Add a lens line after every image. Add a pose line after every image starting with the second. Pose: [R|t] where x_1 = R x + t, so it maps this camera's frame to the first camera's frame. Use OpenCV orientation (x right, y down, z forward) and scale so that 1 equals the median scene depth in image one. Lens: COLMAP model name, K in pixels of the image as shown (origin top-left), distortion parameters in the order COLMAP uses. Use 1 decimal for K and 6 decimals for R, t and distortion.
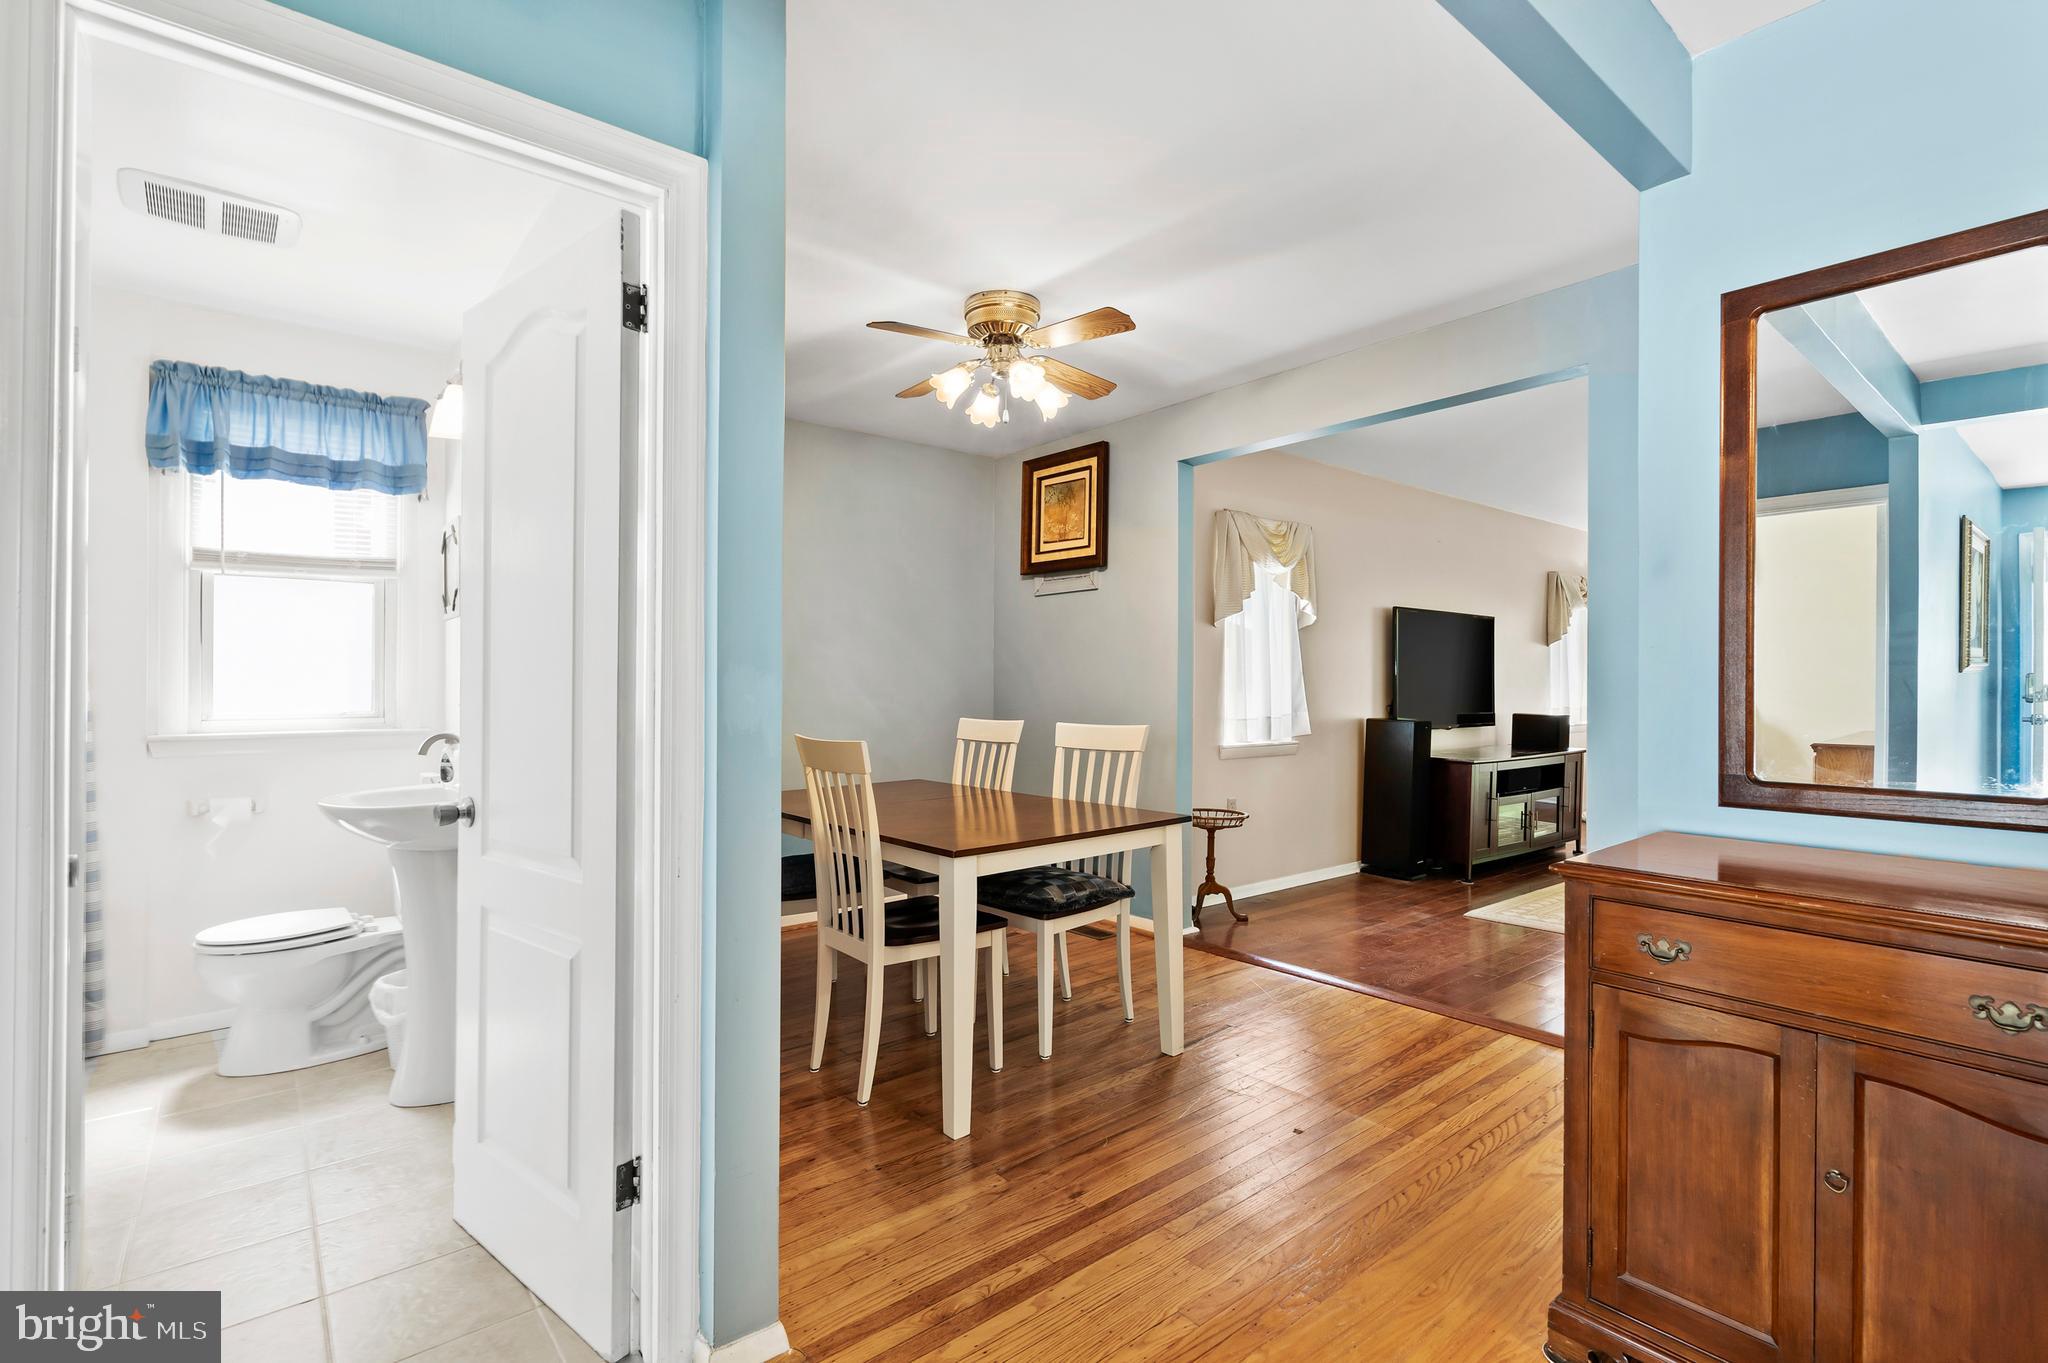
lens RADIAL K [[944.7, 0, 1018.1], [0, 944.7, 680.1], [0, 0, 1]] dist [-0.006854, 0.003559]
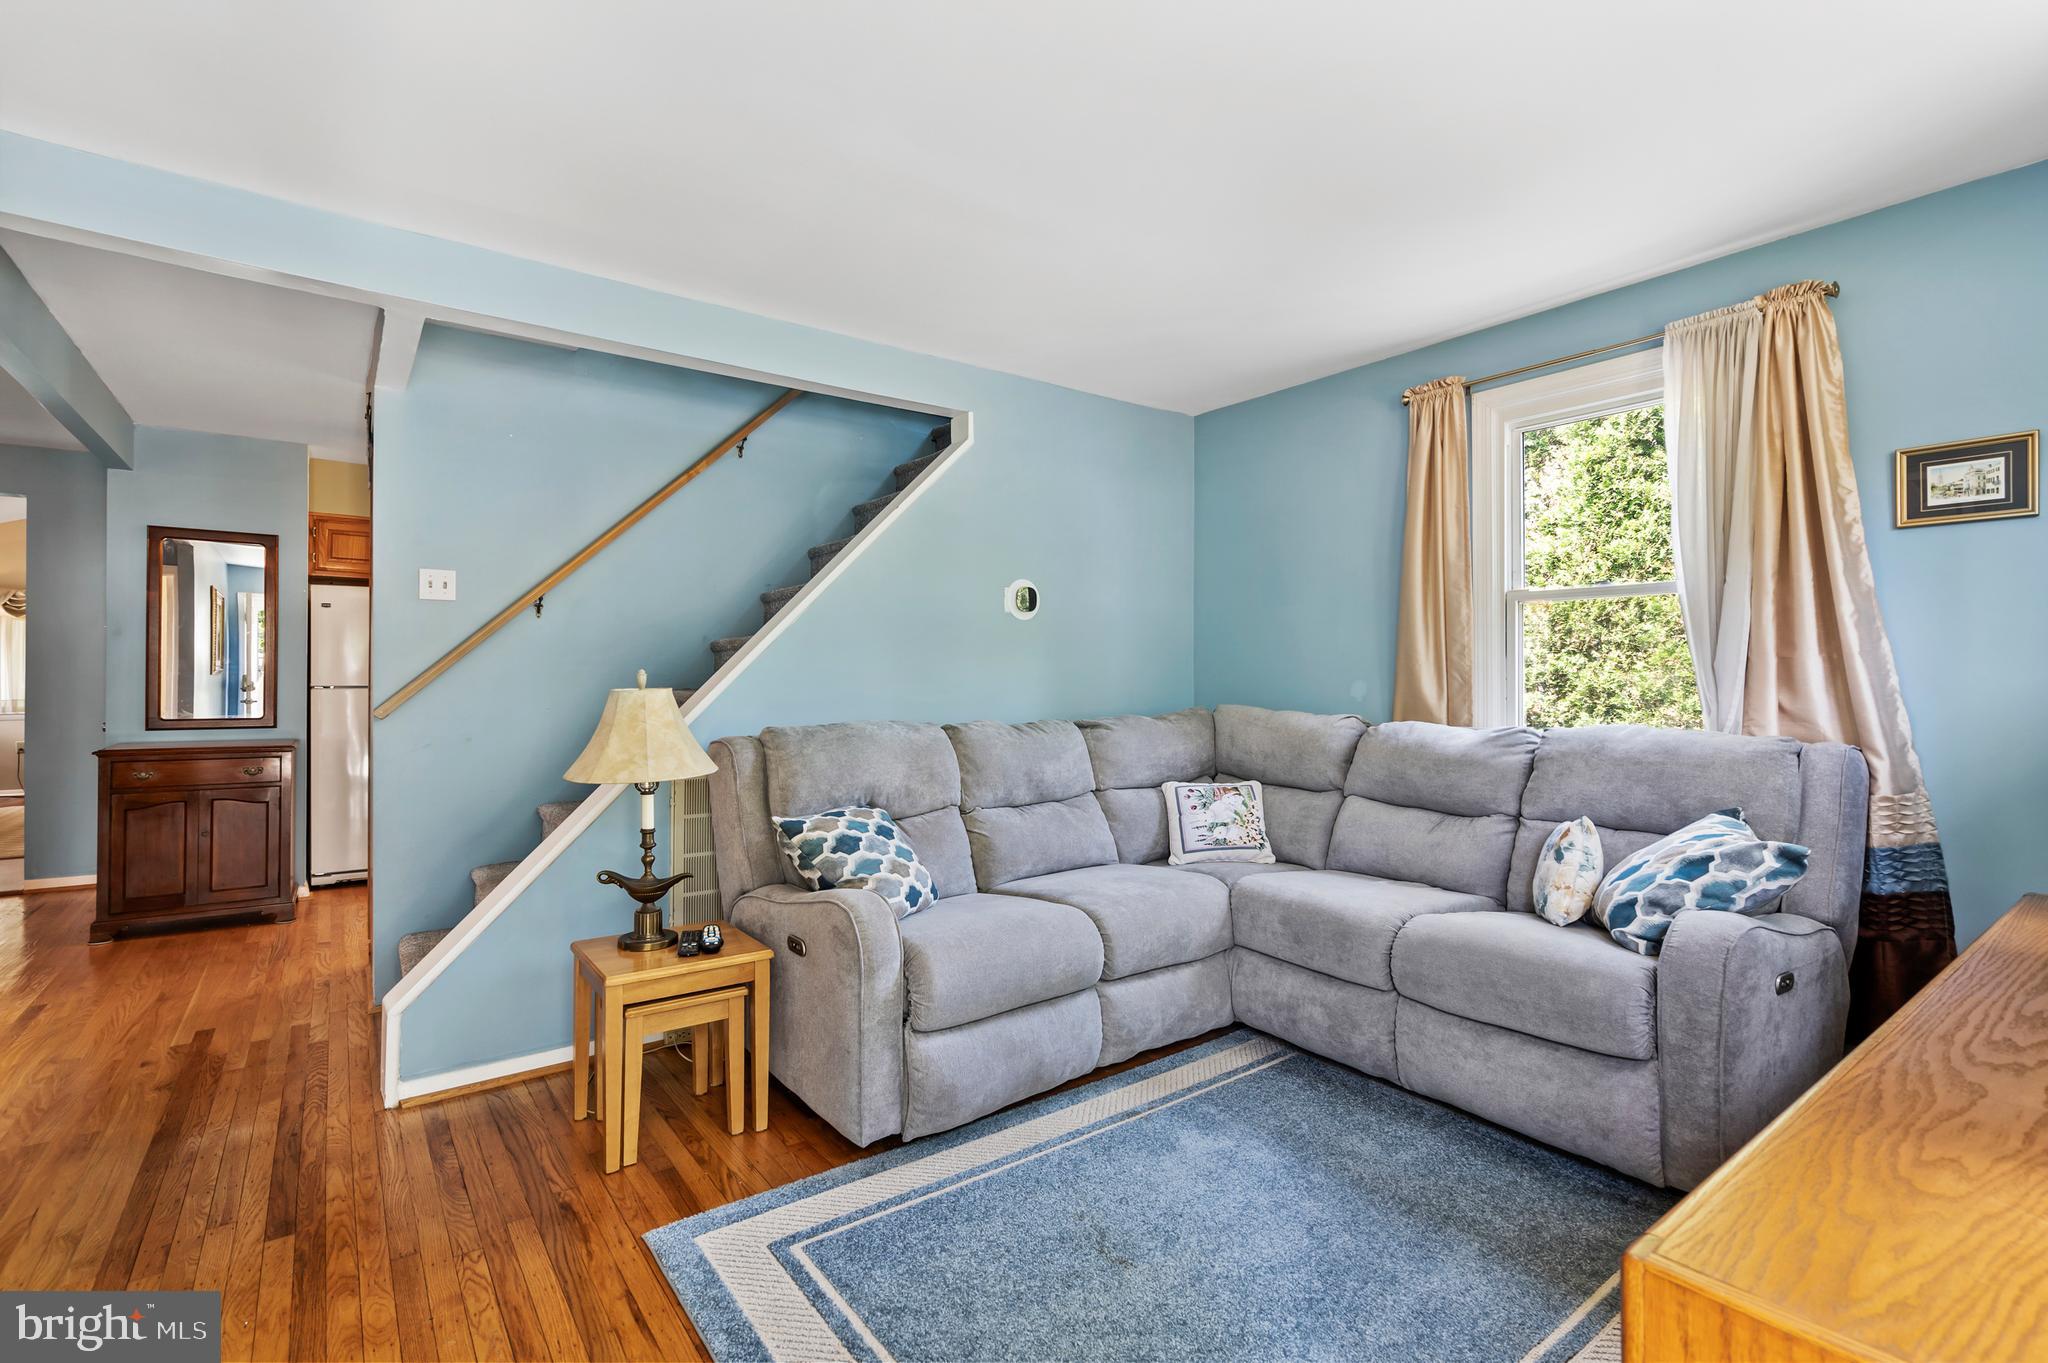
lens RADIAL K [[944.7, 0, 1019.4], [0, 944.7, 678.3], [0, 0, 1]] dist [-0.006854, 0.003559]
pose [[0.051524, -0.002218, 0.998669, -1.565791], [-0.000769, 0.999997, 0.002260, -0.012248], [-0.998671, -0.000885, 0.051522, -1.385790]]
